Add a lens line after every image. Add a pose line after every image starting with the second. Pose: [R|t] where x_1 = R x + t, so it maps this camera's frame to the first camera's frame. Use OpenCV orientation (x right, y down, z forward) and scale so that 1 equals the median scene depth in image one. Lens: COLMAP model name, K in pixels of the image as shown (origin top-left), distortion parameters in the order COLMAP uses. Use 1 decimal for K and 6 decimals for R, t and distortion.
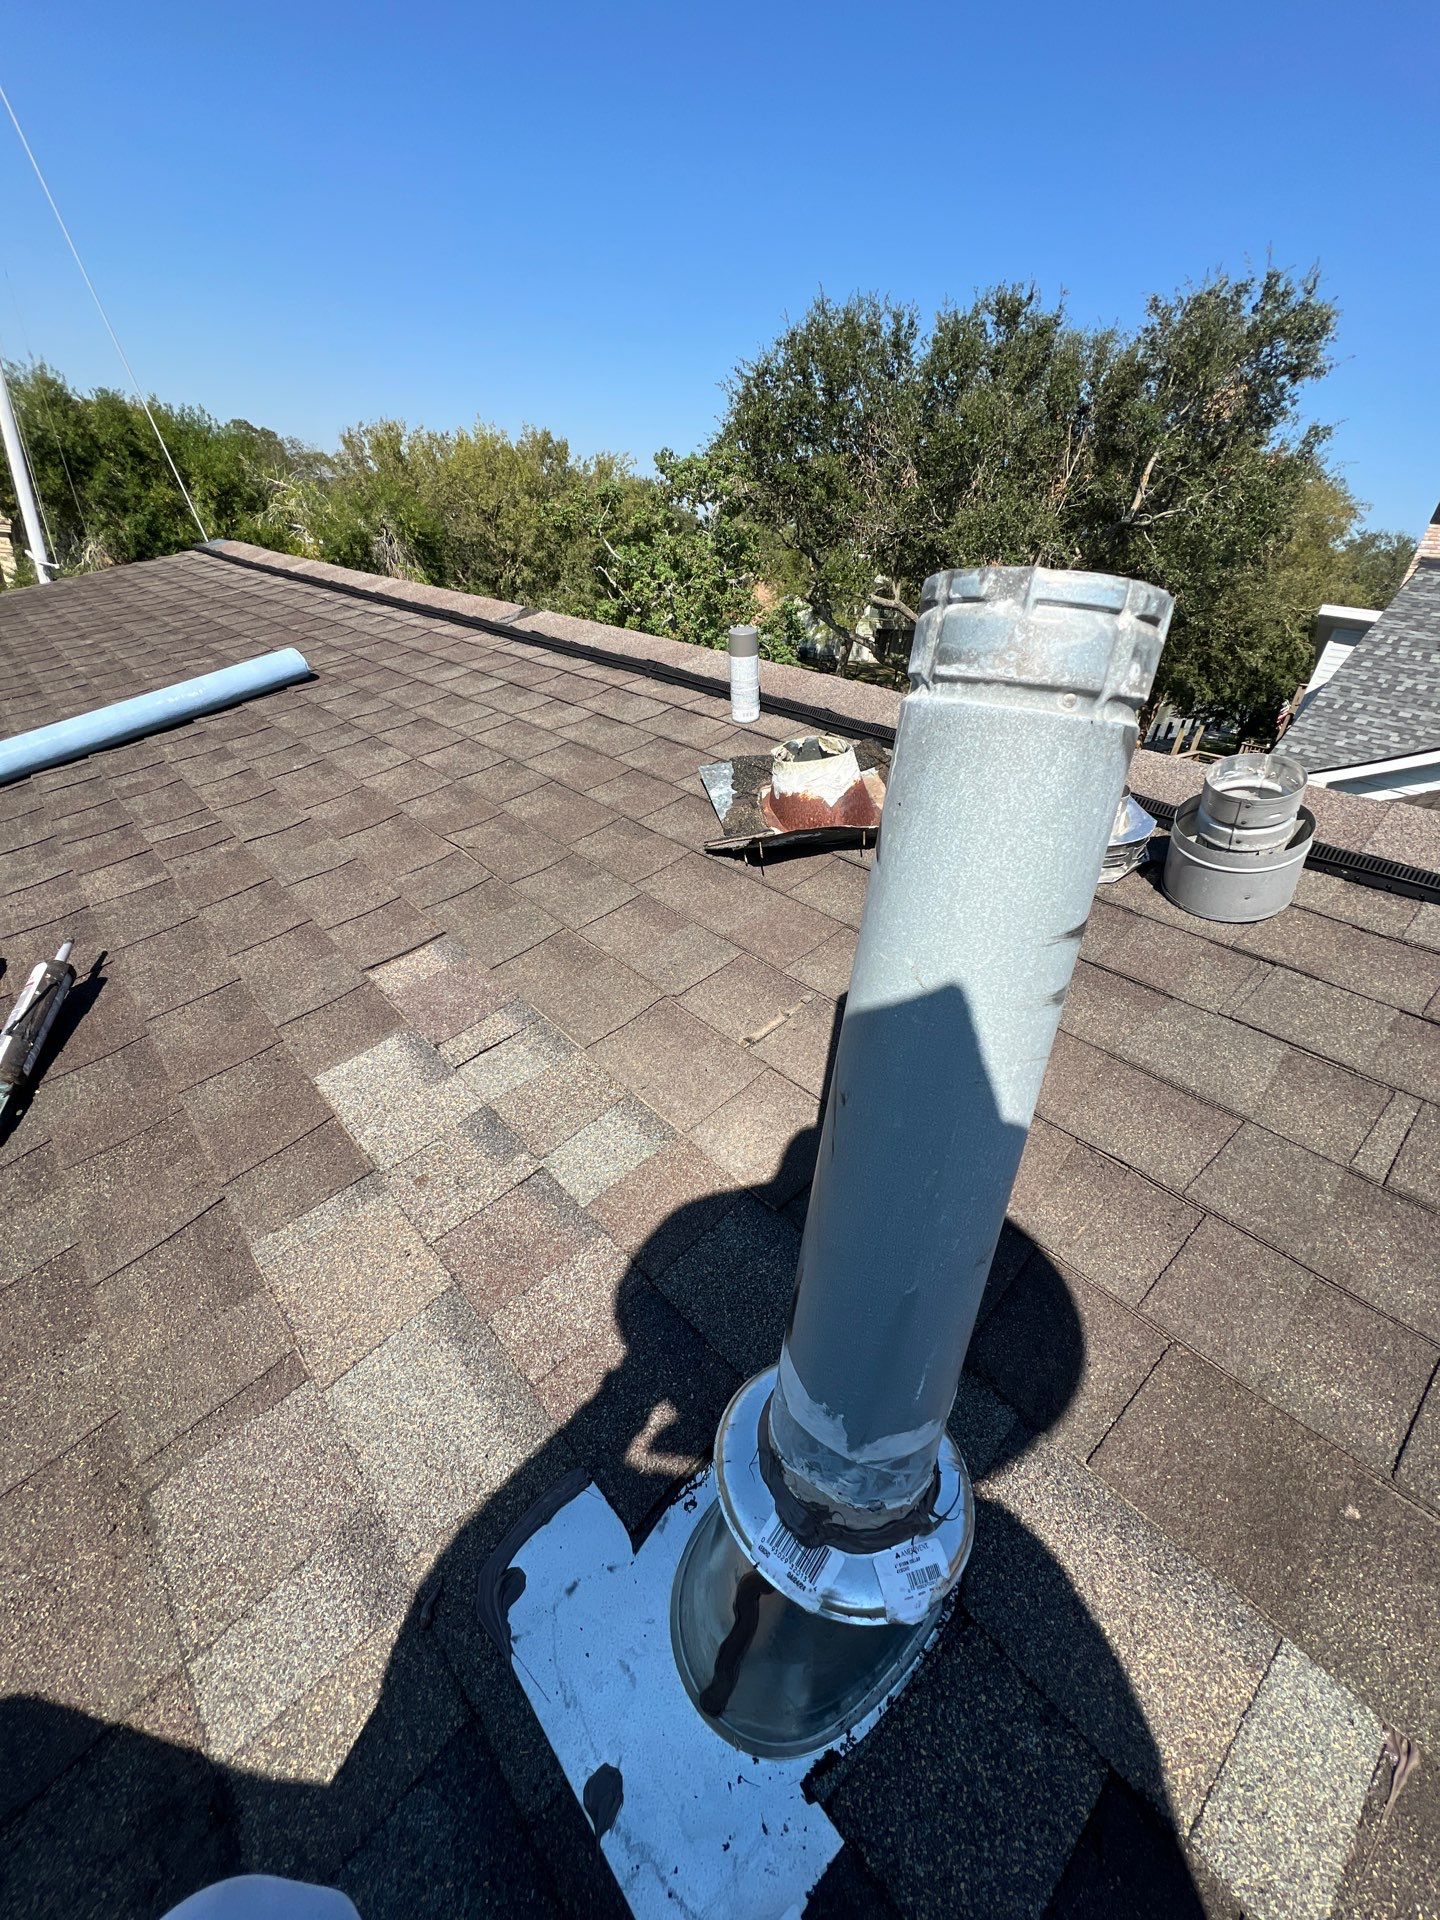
lens RADIAL K [[770.9, 0, 724.7], [0, 770.9, 956.4], [0, 0, 1]] dist [-0.003891, 0.001467]
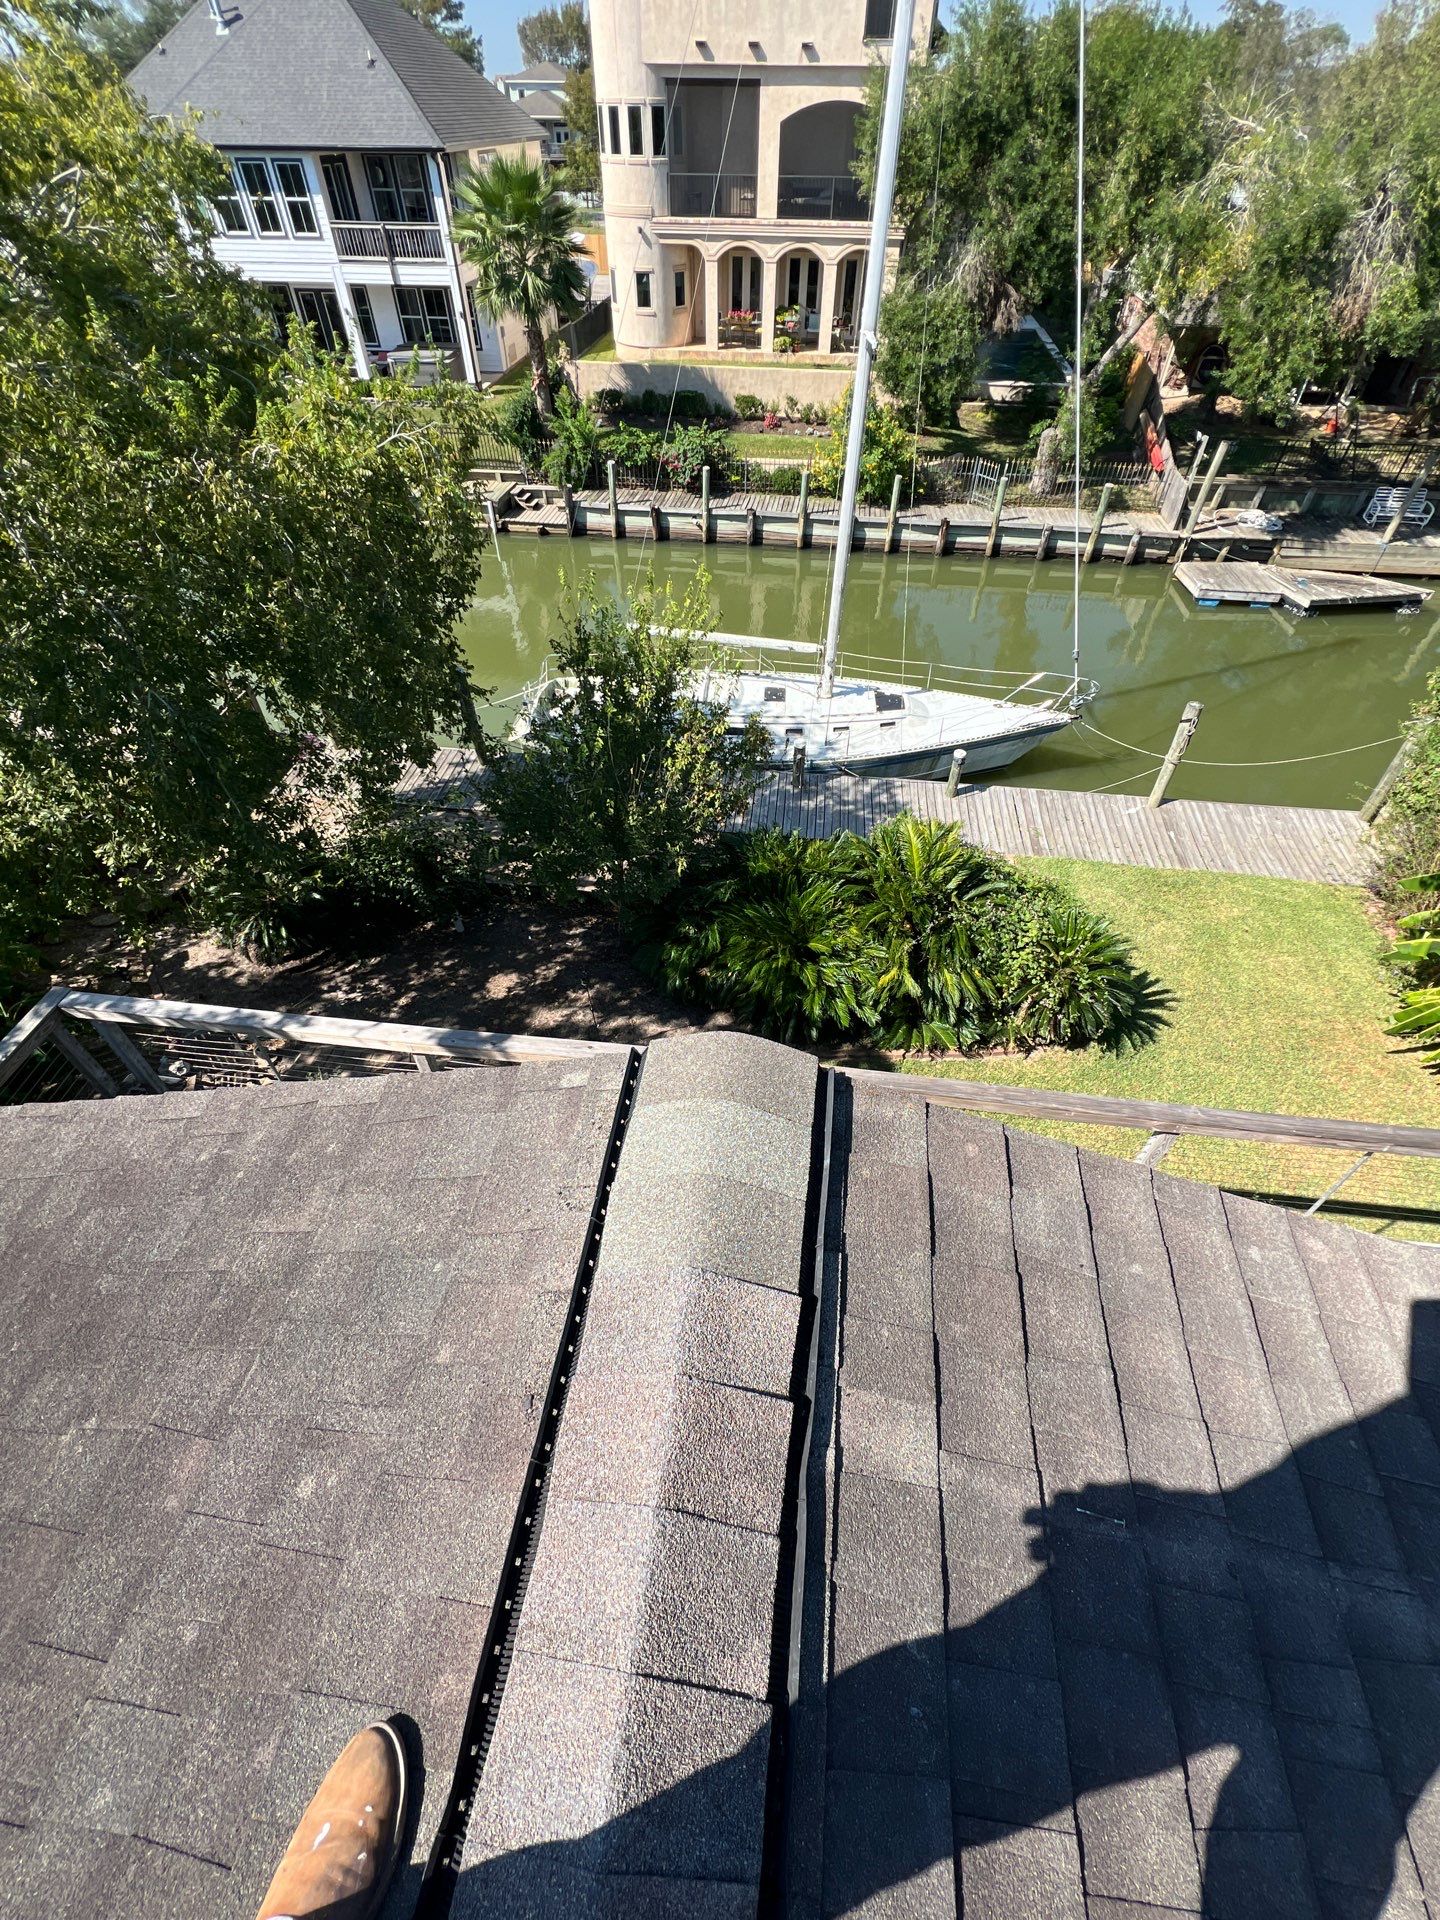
lens RADIAL K [[812.9, 0, 724.7], [0, 812.9, 953.9], [0, 0, 1]] dist [-0.003610, 0.000578]
pose [[0.632537, 0.477398, -0.609908, -1.718962], [-0.295241, 0.876618, 0.379967, -2.157728], [0.716052, -0.060273, 0.695440, 2.707639]]
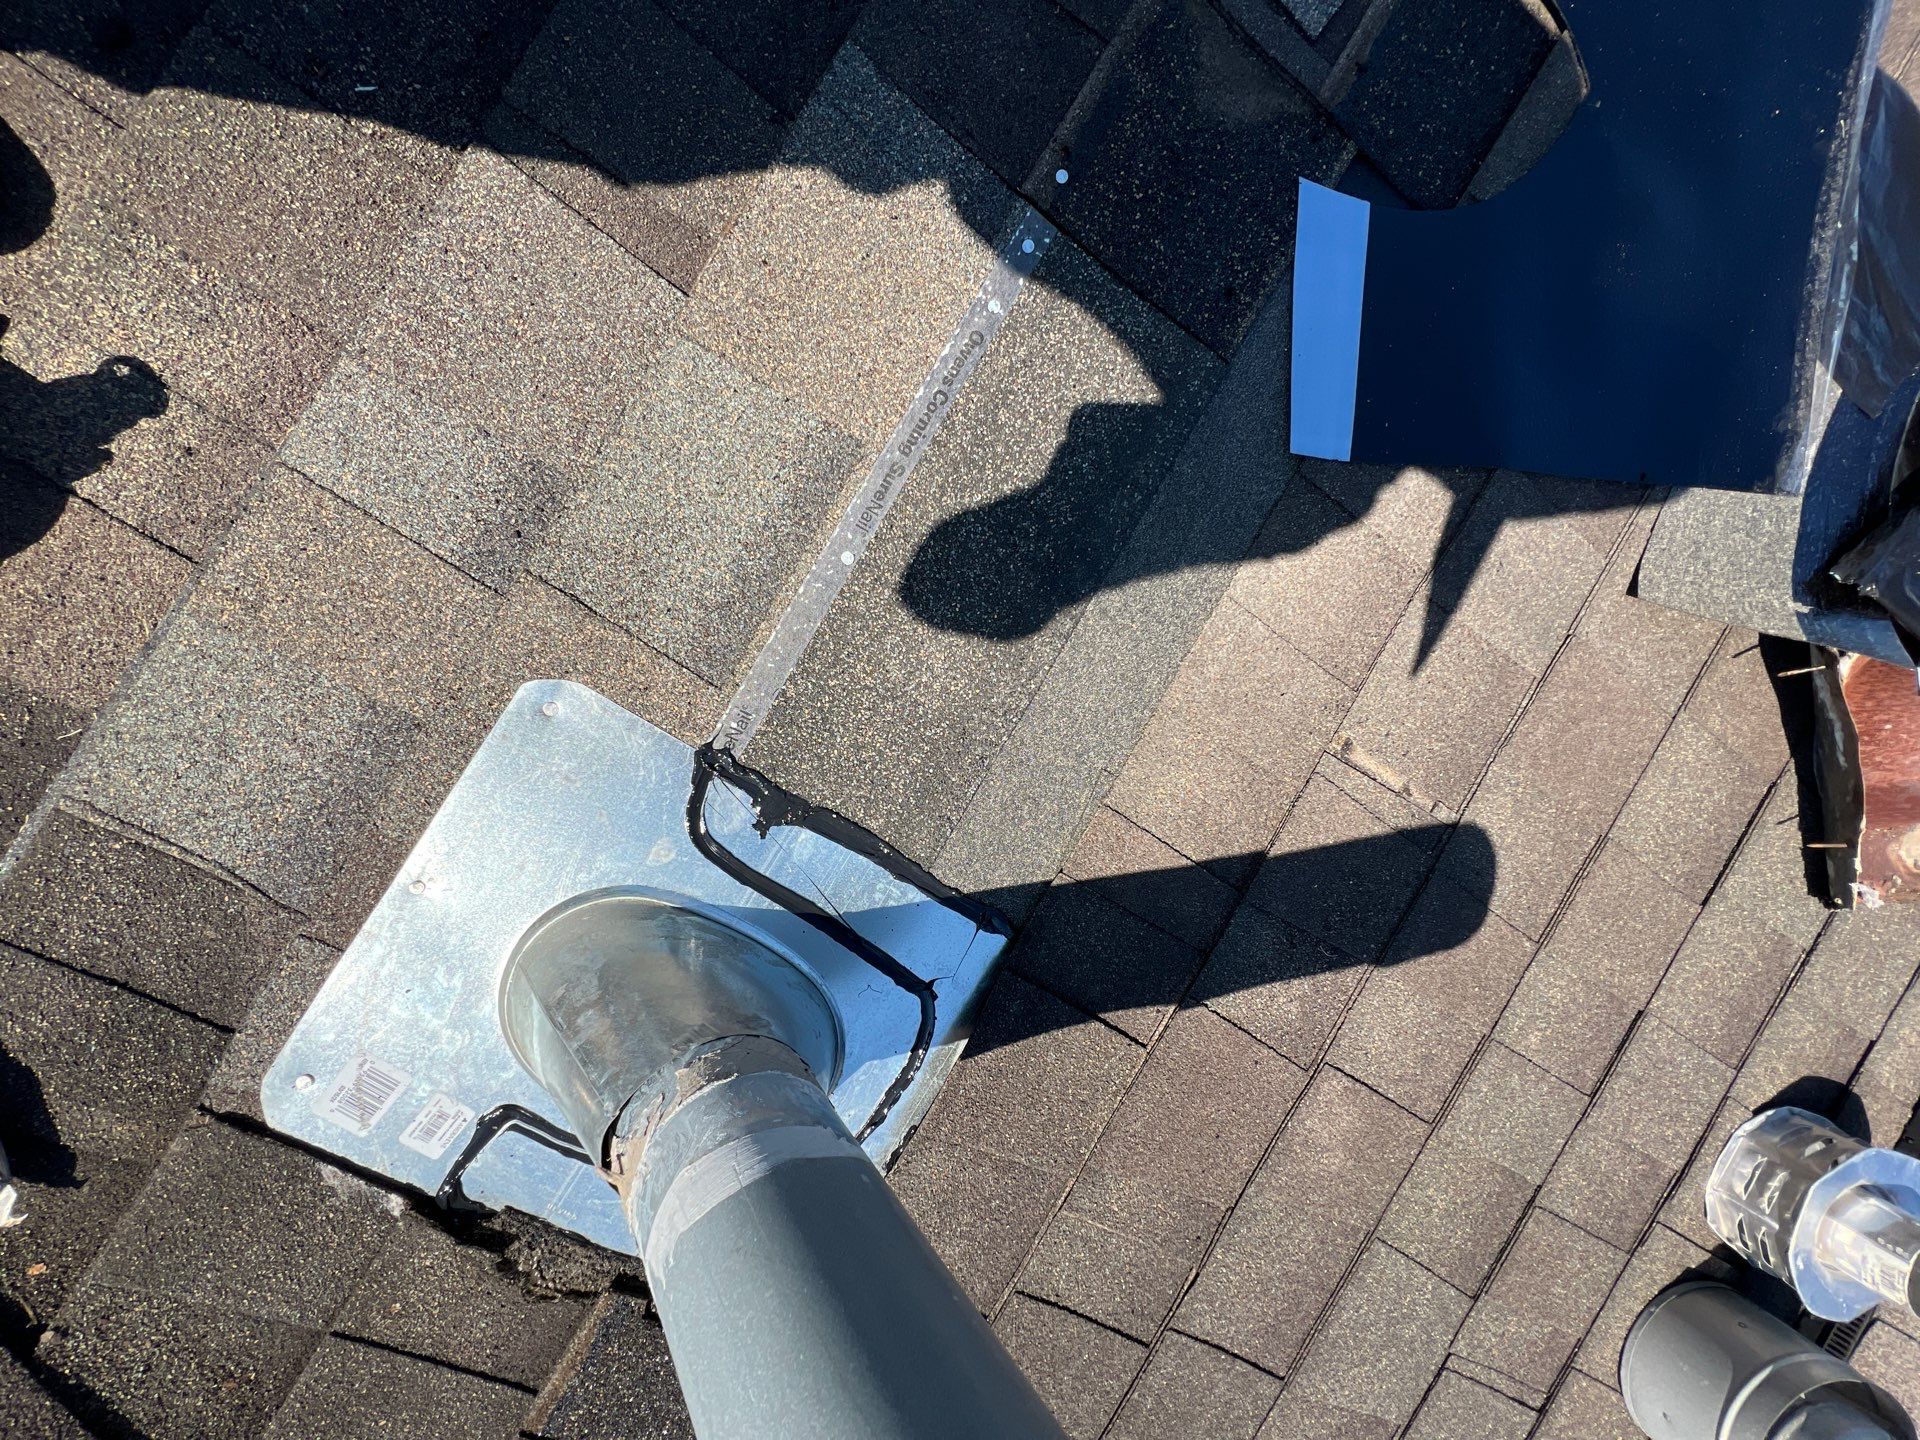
lens RADIAL K [[812.9, 0, 973.1], [0, 812.9, 729.4], [0, 0, 1]] dist [-0.003610, 0.000578]
pose [[0.234636, 0.935728, 0.263360, -0.140351], [-0.774855, 0.016442, 0.631925, -0.043615], [0.586980, -0.352338, 0.728912, 0.222115]]
